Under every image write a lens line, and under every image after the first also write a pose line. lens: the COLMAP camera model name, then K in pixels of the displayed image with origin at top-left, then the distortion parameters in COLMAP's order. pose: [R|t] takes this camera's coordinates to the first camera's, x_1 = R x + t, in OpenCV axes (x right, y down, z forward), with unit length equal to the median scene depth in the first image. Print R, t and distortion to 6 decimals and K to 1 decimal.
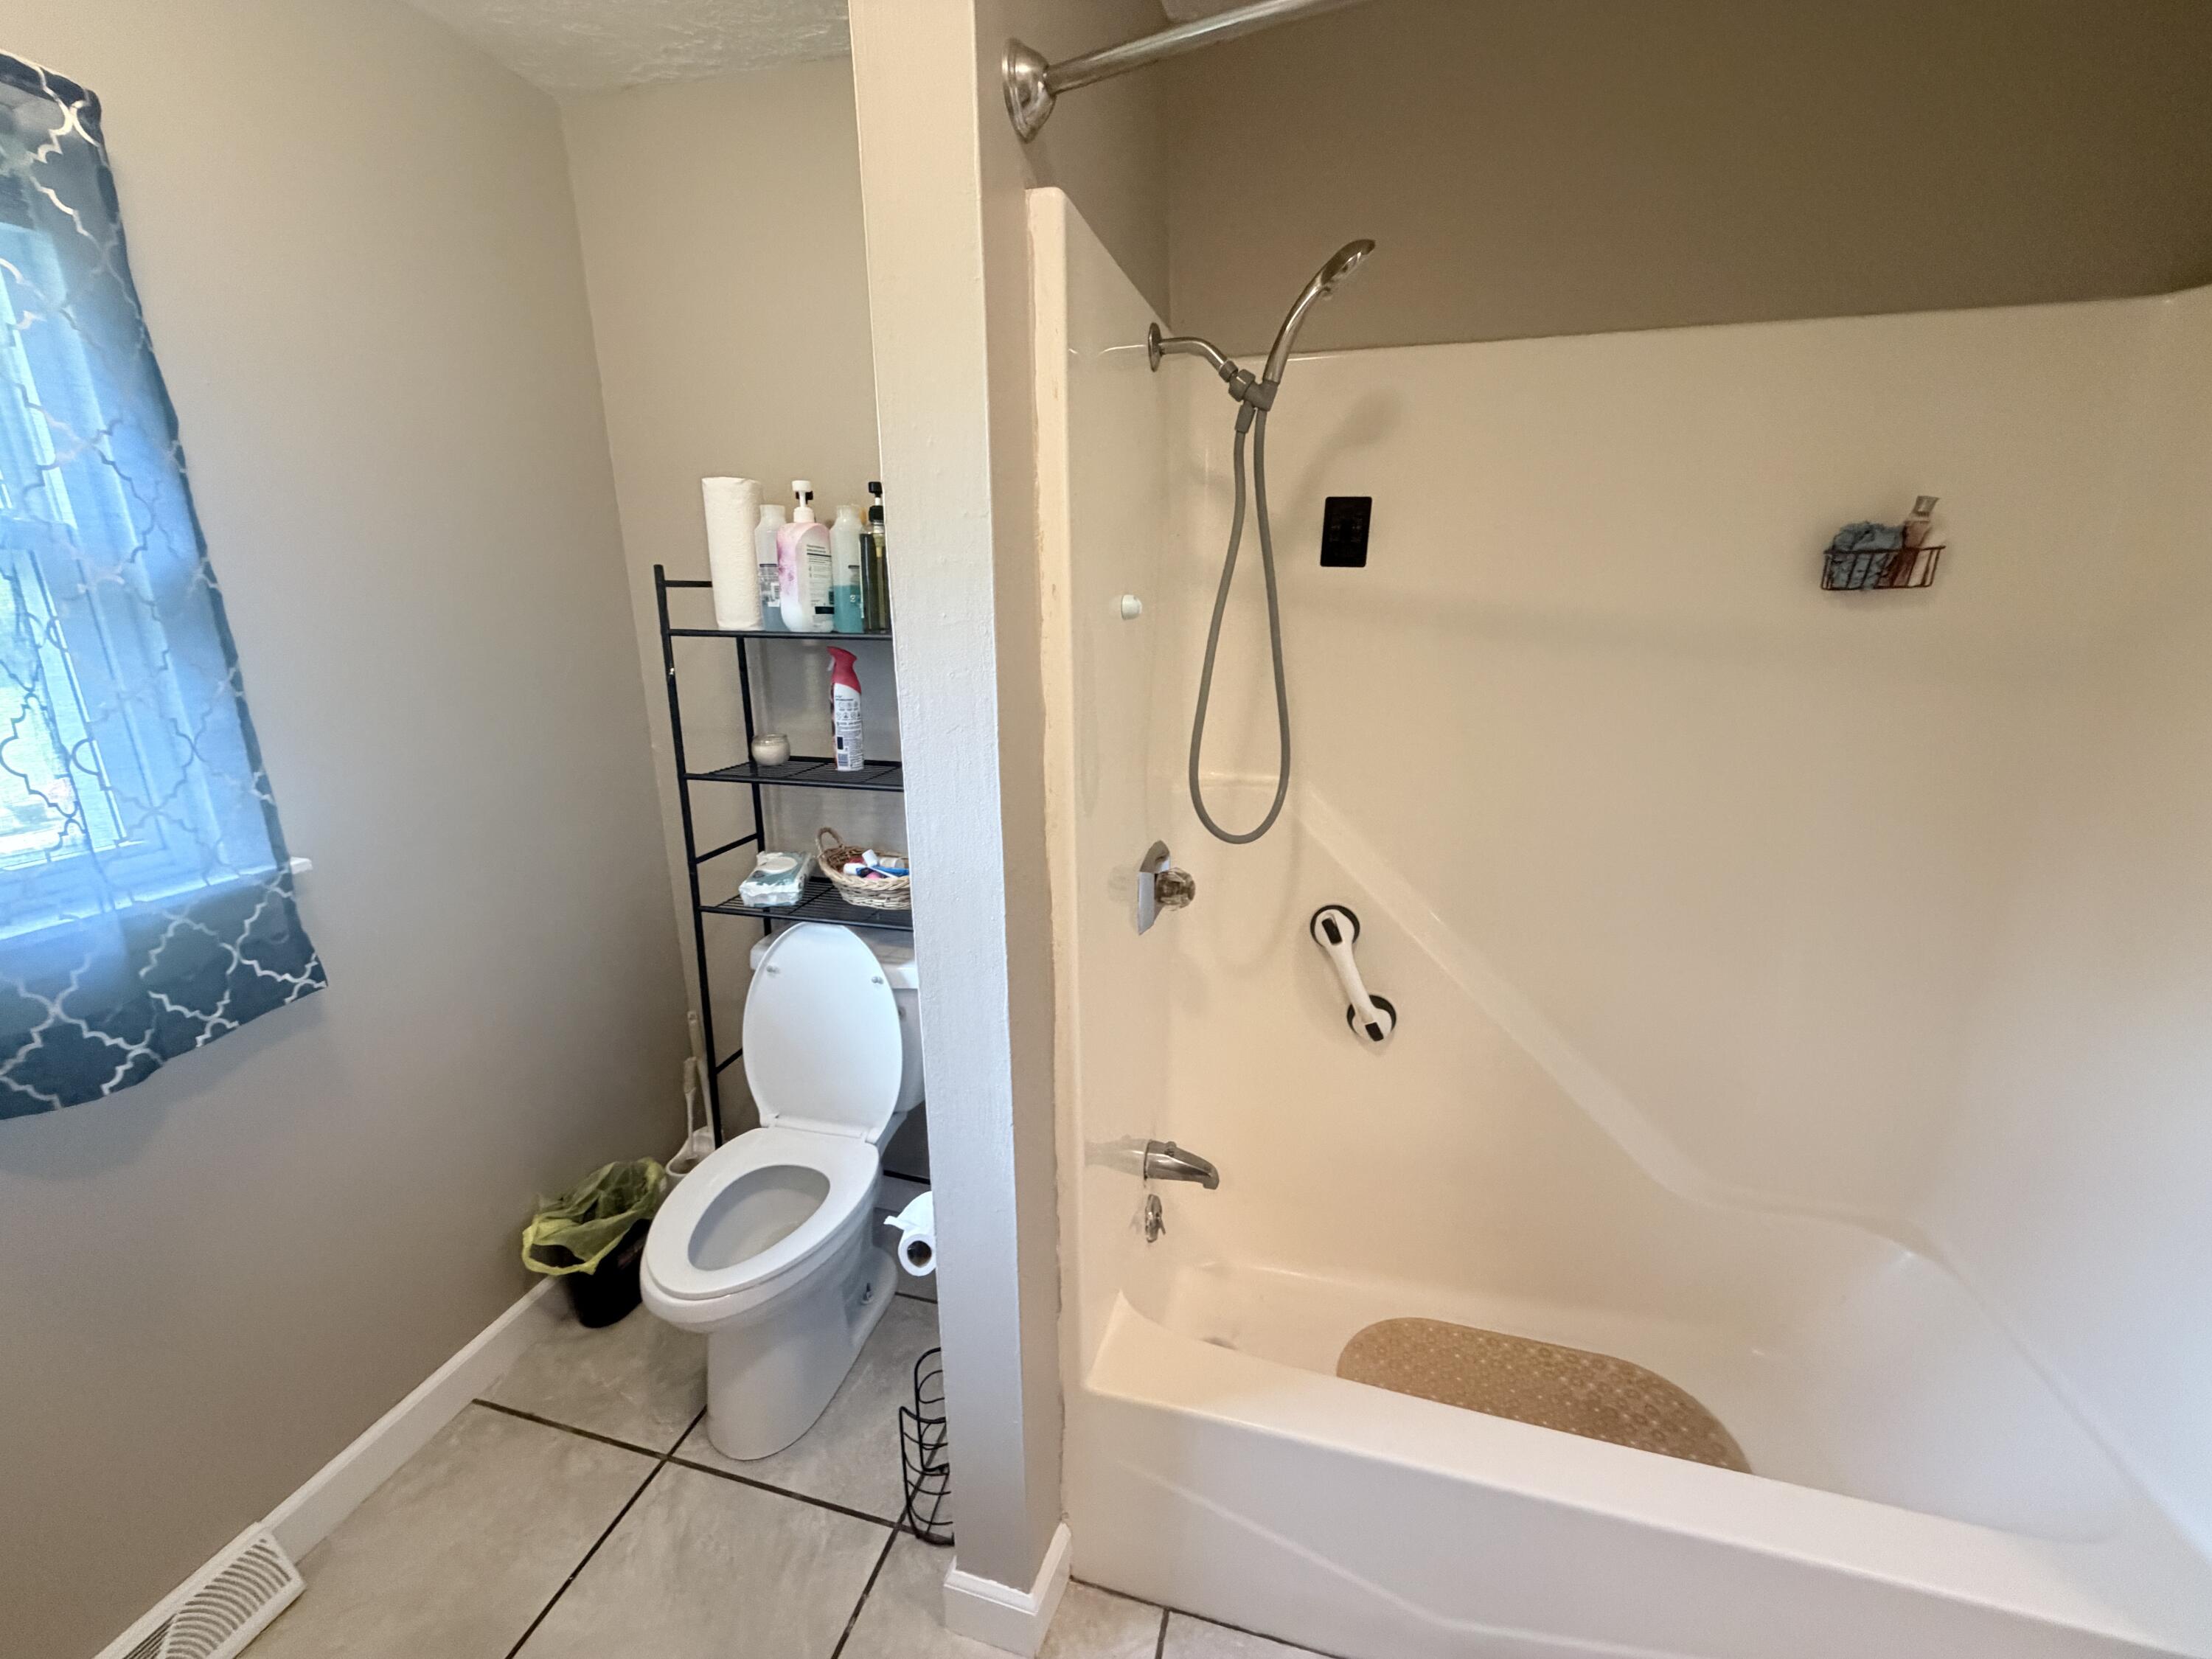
lens RADIAL K [[875.1, 0, 1116.7], [0, 875.1, 829.4], [0, 0, 1]] dist [-0.005440, -0.000057]
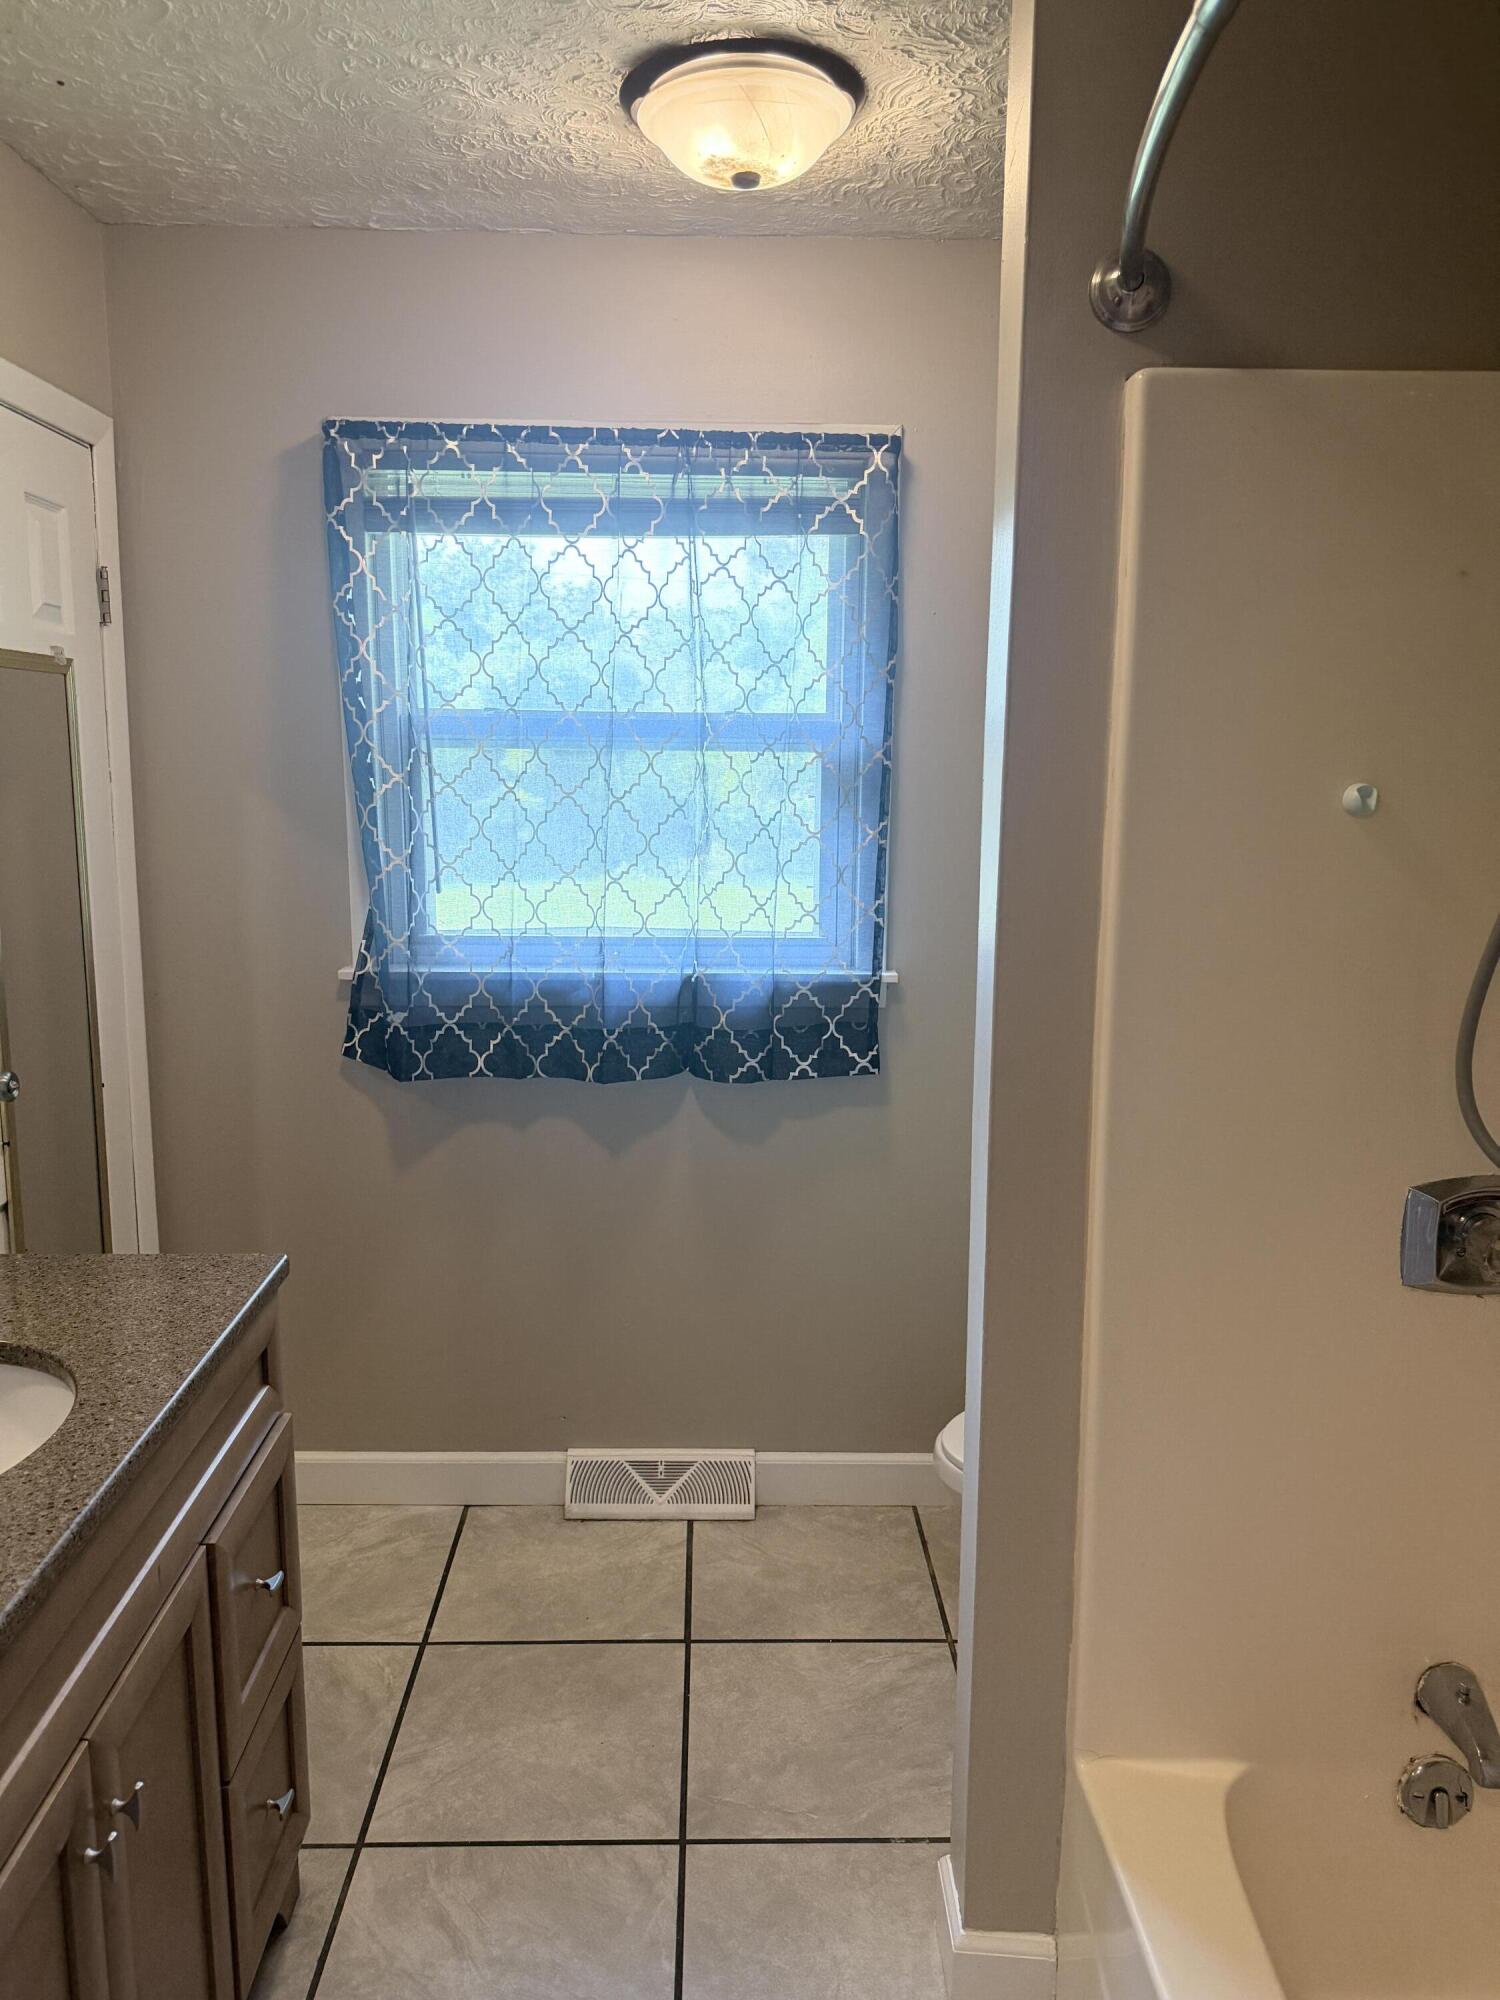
lens RADIAL K [[1427.7, 0, 745.3], [0, 1427.7, 1007.2], [0, 0, 1]] dist [0.034064, -0.044545]
pose [[0.279254, 0.181853, -0.942840, 1.031846], [-0.267393, 0.957791, 0.105539, -0.083982], [0.922236, 0.222636, 0.316093, 0.159182]]
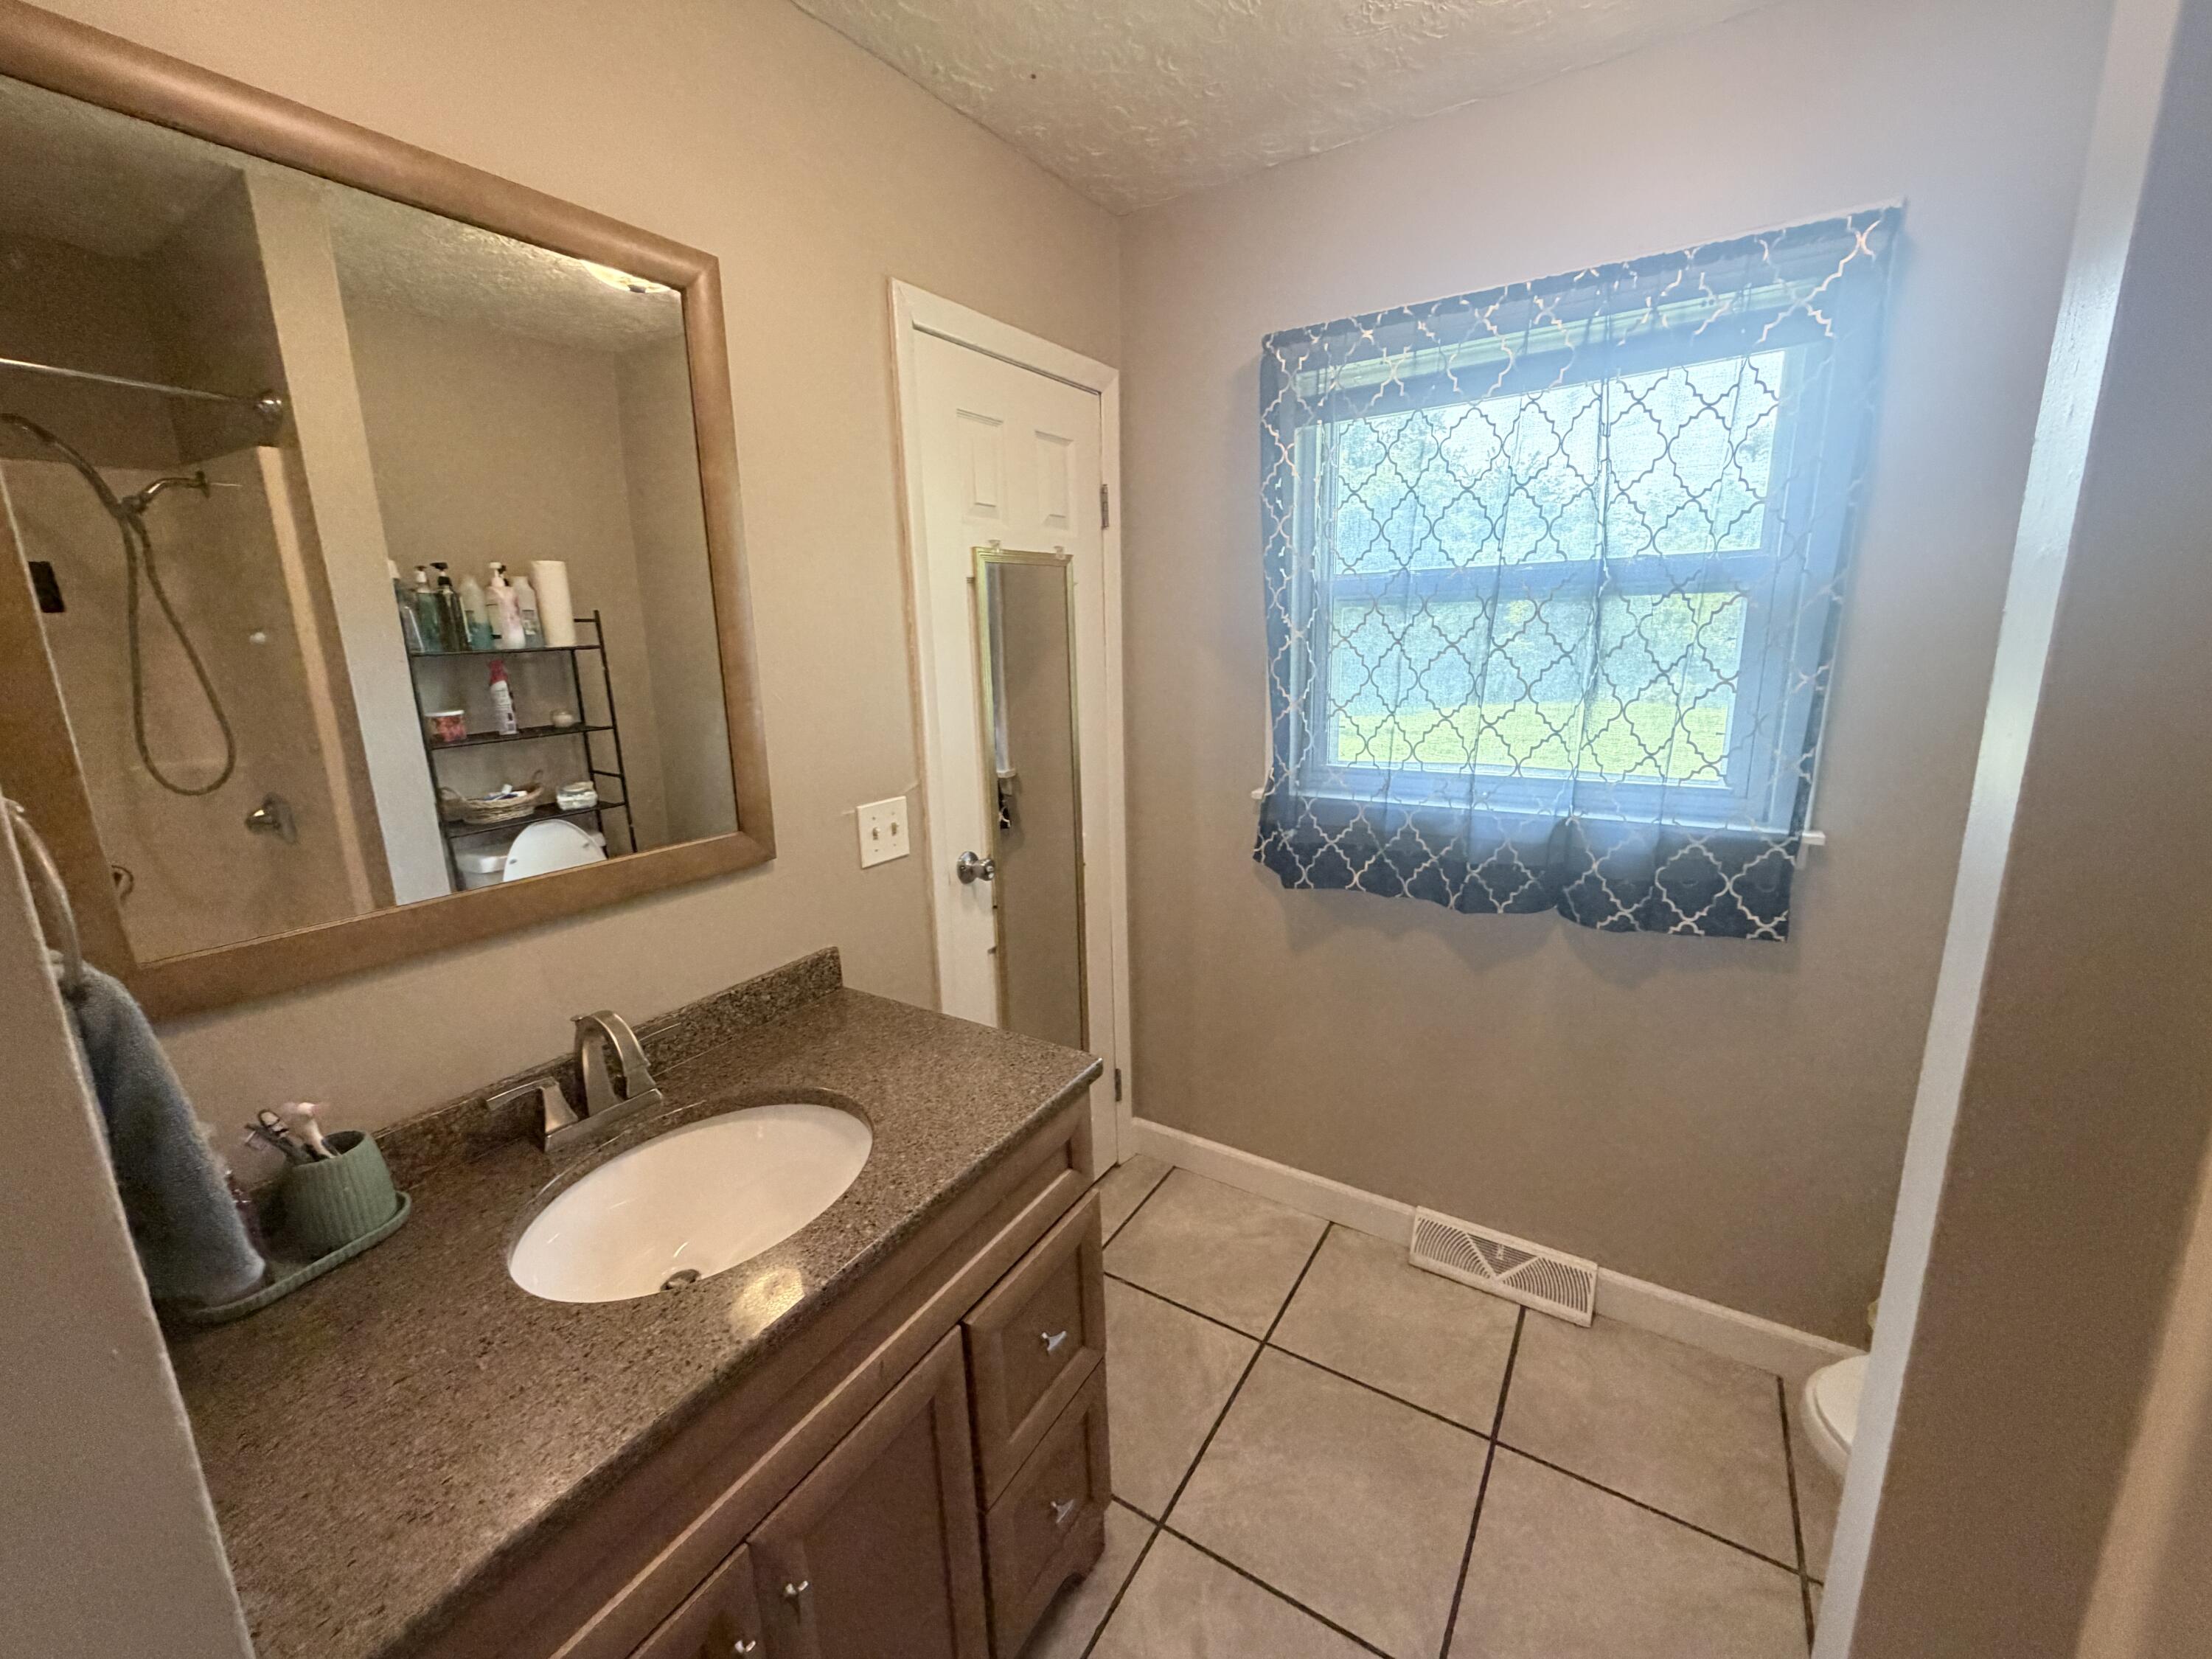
lens RADIAL K [[875.1, 0, 1094.8], [0, 875.1, 826.1], [0, 0, 1]] dist [-0.005440, -0.000057]
pose [[-0.311286, 0.228320, -0.922481, 0.444742], [-0.219176, 0.927291, 0.303470, -0.122036], [0.924696, 0.296652, -0.238610, 0.406413]]
